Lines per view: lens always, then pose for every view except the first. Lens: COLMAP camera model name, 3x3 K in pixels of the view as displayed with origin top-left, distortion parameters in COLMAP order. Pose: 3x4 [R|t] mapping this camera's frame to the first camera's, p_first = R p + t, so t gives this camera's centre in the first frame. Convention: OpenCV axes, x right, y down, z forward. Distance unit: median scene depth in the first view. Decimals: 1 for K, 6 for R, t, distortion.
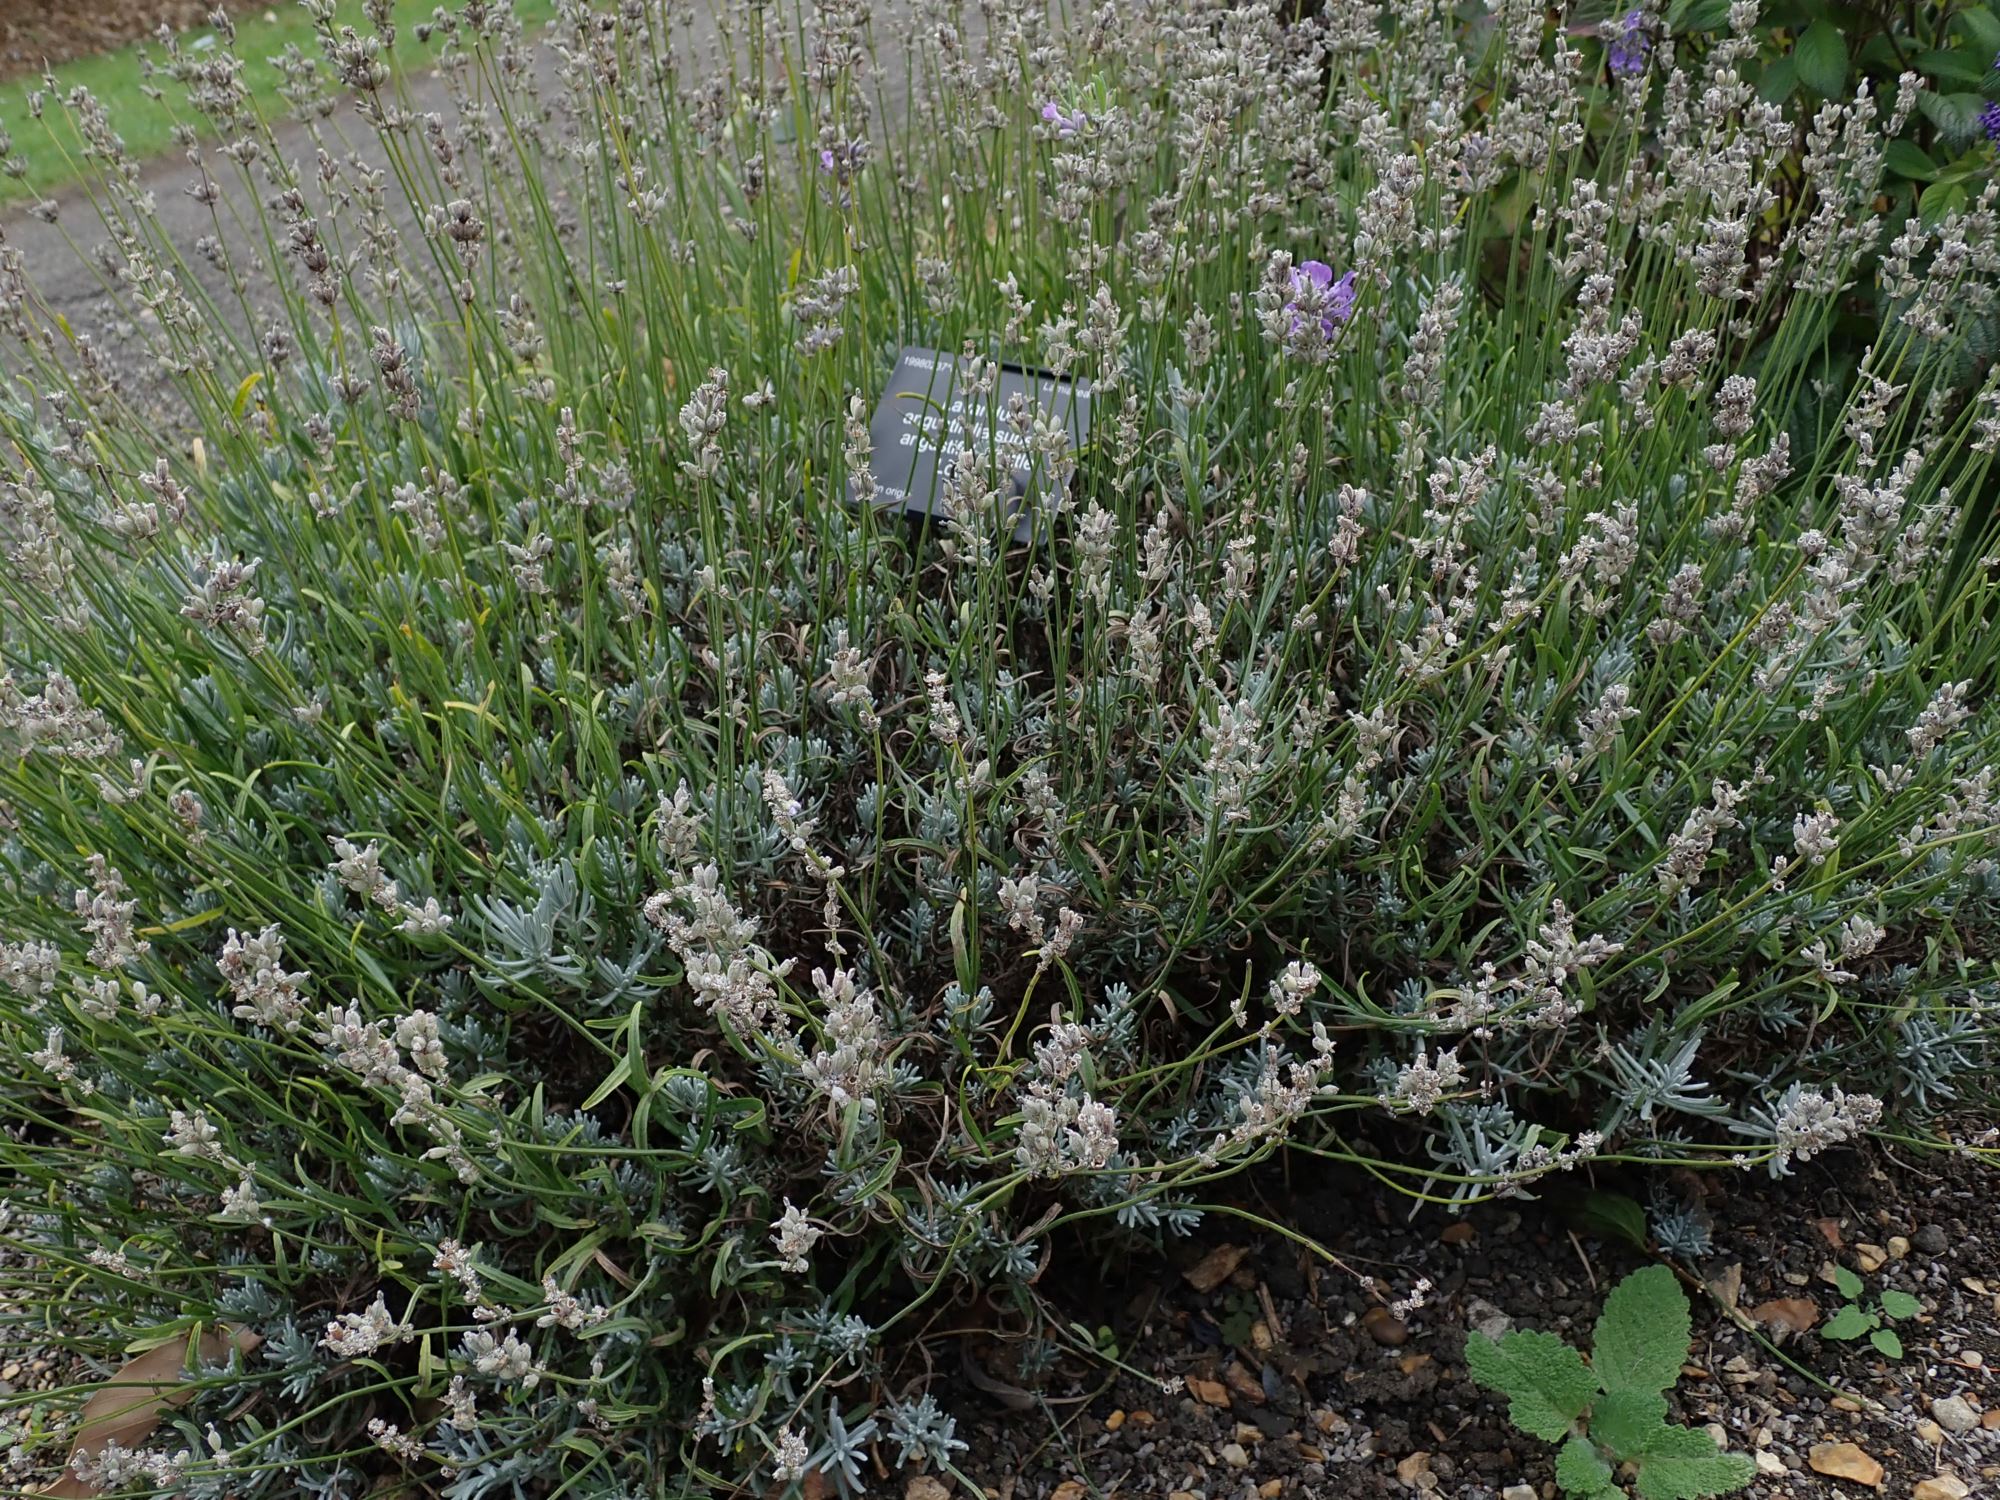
lens RADIAL K [[1749.8, 0, 1000.0], [0, 1749.8, 825.3], [0, 0, 1]] dist [-0.004079, -0.059333]
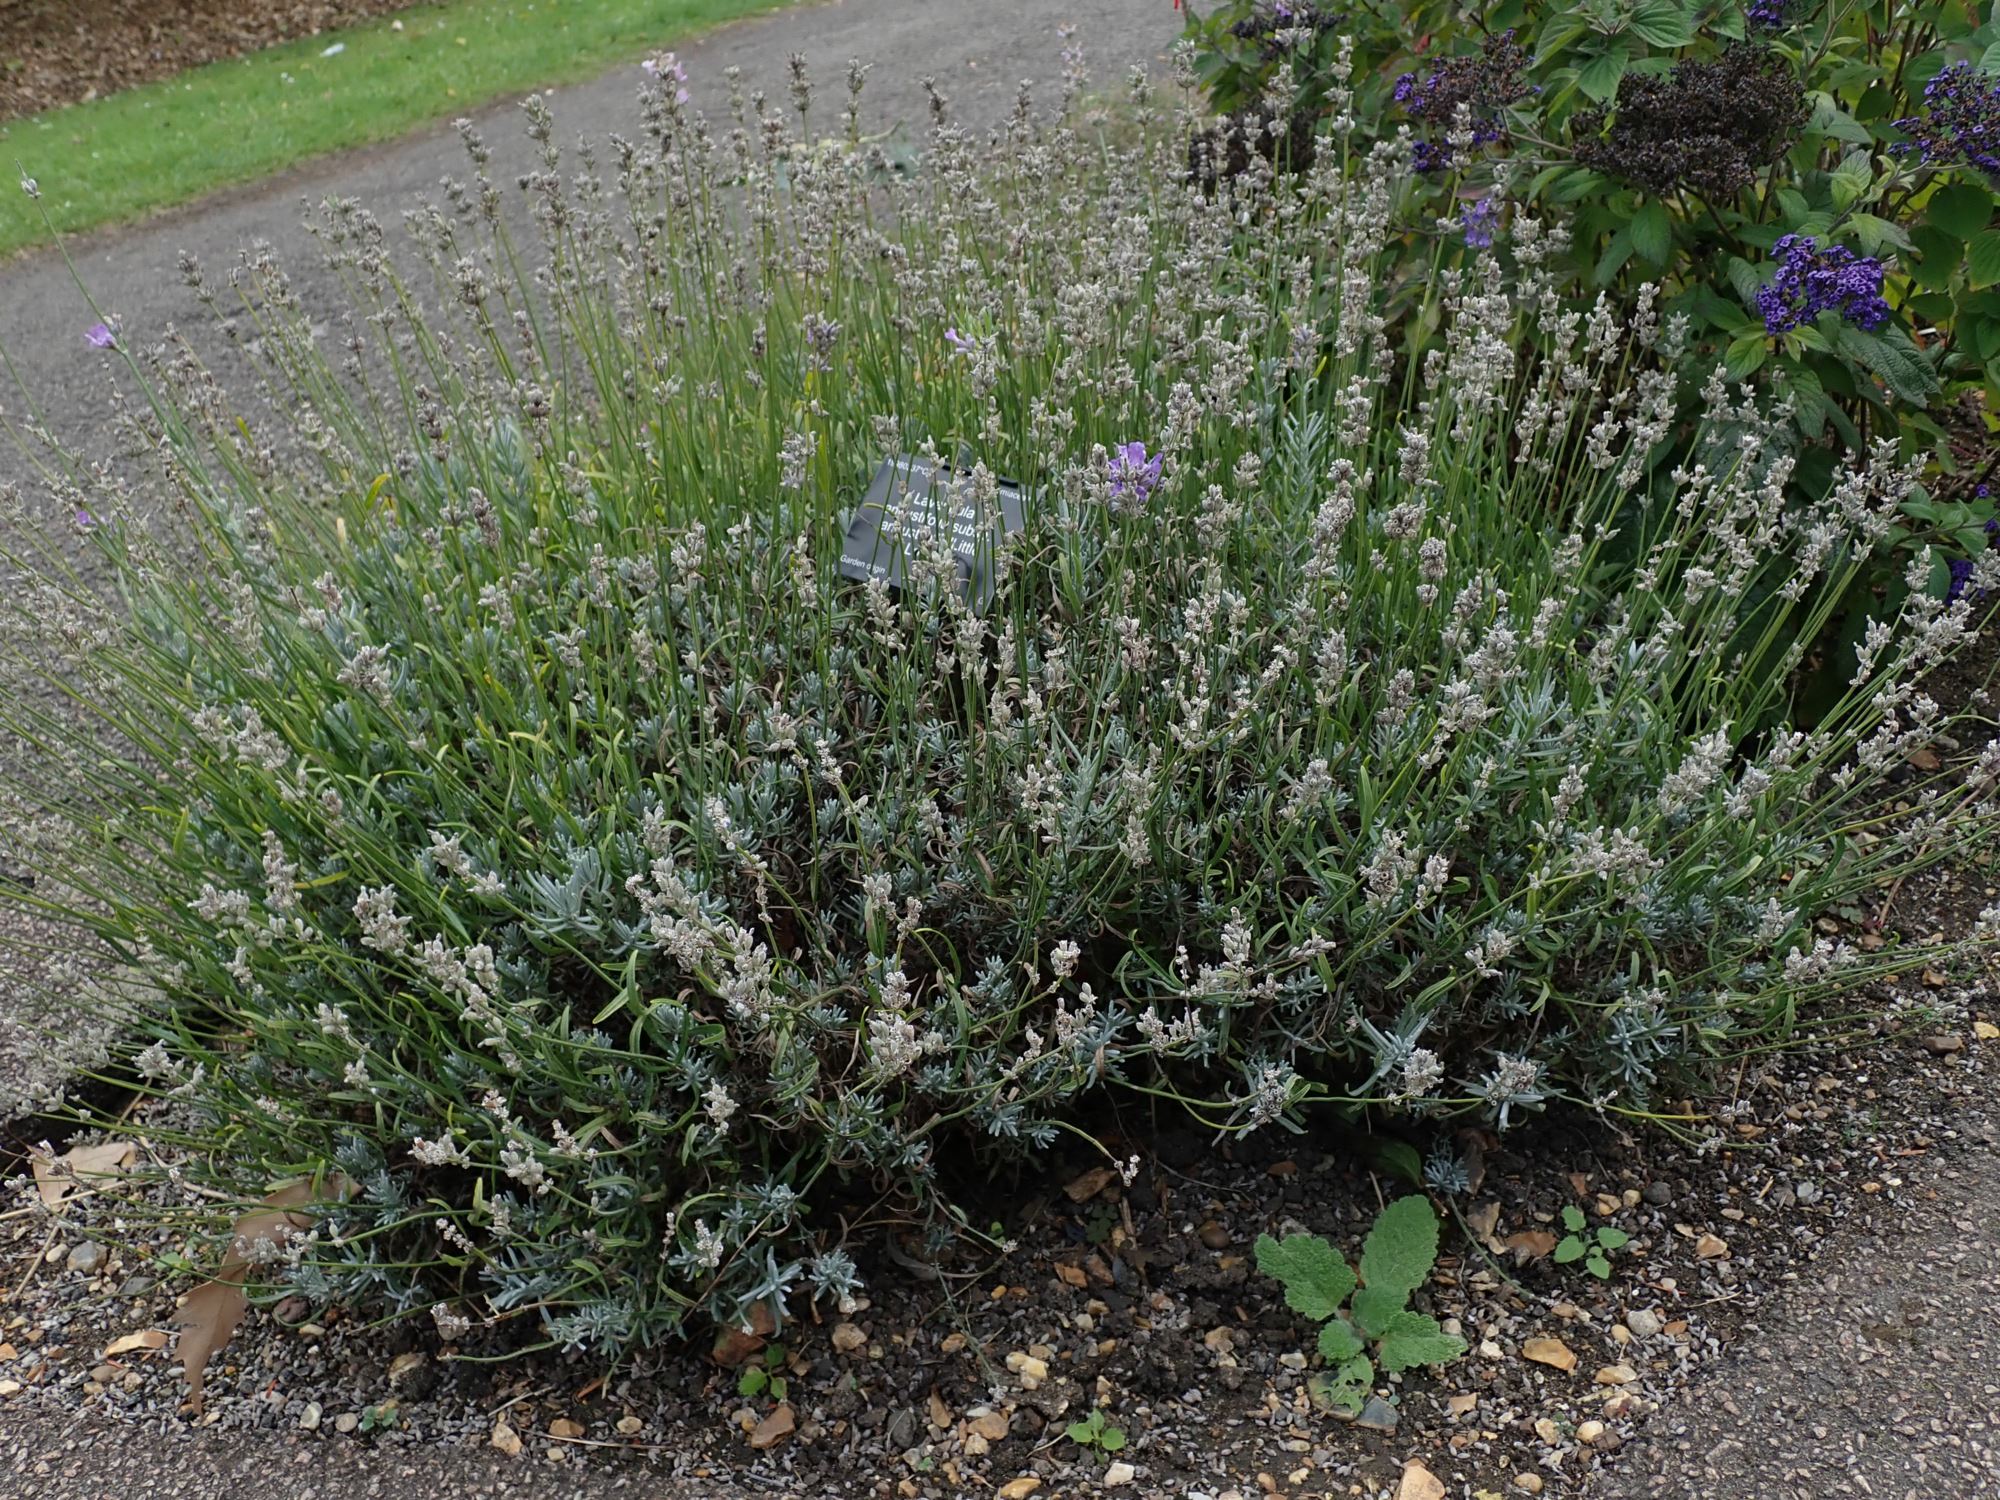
lens RADIAL K [[1749.8, 0, 1000.0], [0, 1749.8, 825.3], [0, 0, 1]] dist [-0.004079, -0.059333]
pose [[0.997979, 0.042764, -0.046993, 0.133132], [-0.042590, 0.999082, 0.004698, -0.017801], [0.047151, -0.002687, 0.998884, -0.359118]]
